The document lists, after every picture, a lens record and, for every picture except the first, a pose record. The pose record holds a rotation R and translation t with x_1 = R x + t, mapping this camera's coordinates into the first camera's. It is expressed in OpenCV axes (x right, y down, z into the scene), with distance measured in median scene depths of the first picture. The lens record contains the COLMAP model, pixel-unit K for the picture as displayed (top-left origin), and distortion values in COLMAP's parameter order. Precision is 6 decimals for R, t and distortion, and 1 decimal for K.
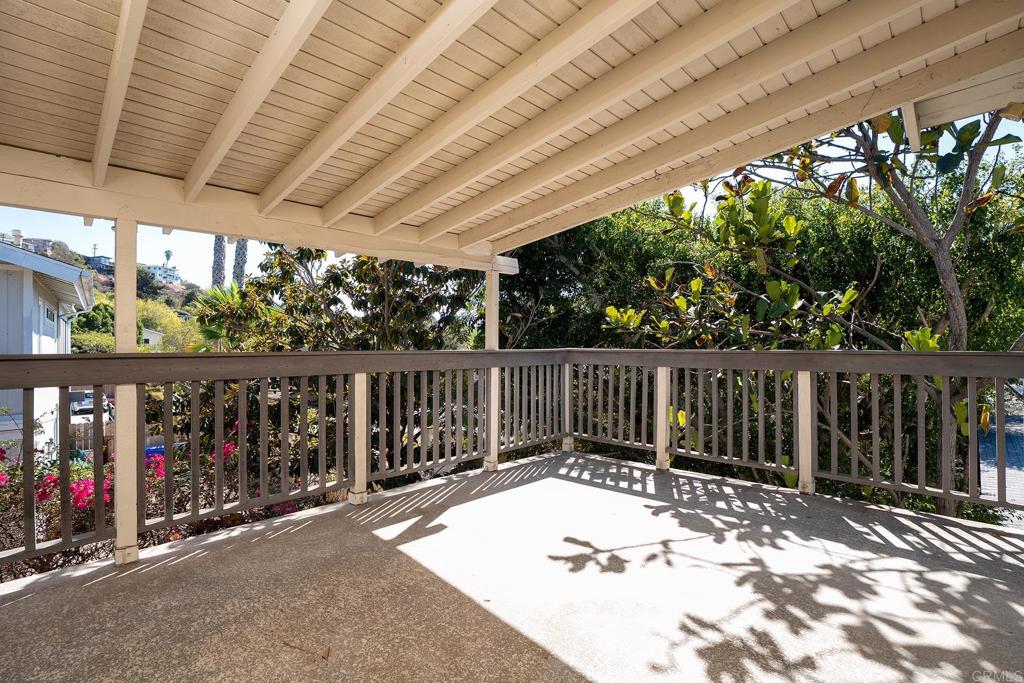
lens RADIAL K [[466.9, 0, 508.0], [0, 466.9, 345.0], [0, 0, 1]] dist [-0.024964, 0.018487]
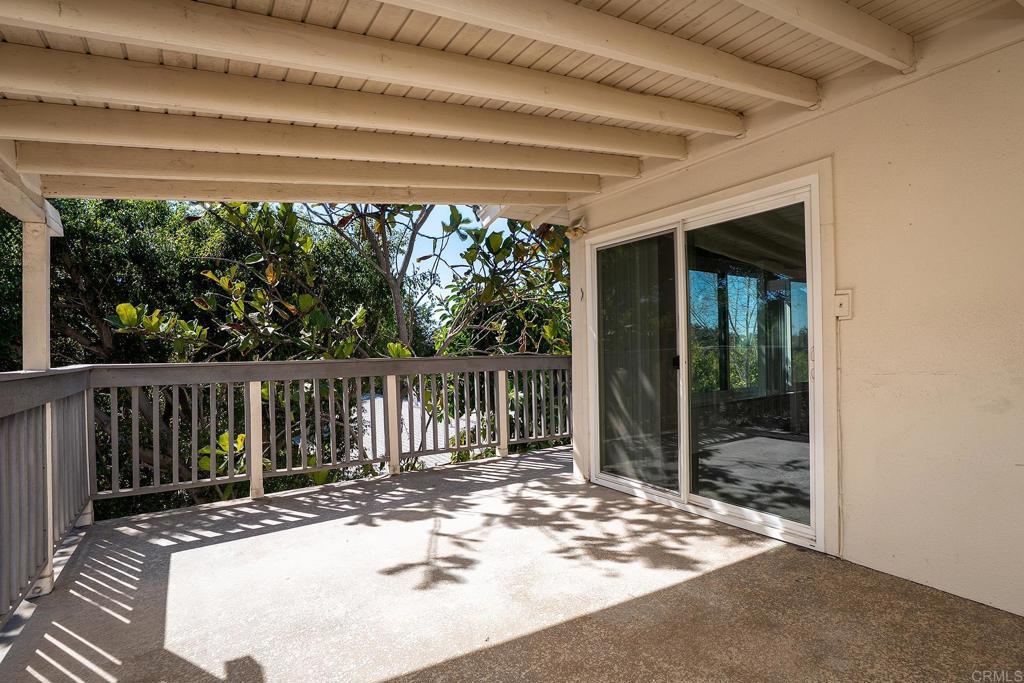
lens RADIAL K [[466.9, 0, 508.0], [0, 466.9, 345.0], [0, 0, 1]] dist [-0.024964, 0.018487]
pose [[0.236273, 0.018181, 0.971517, -0.647165], [0.012865, 0.999679, -0.021836, 0.008338], [-0.971602, 0.017658, 0.235963, 0.537108]]
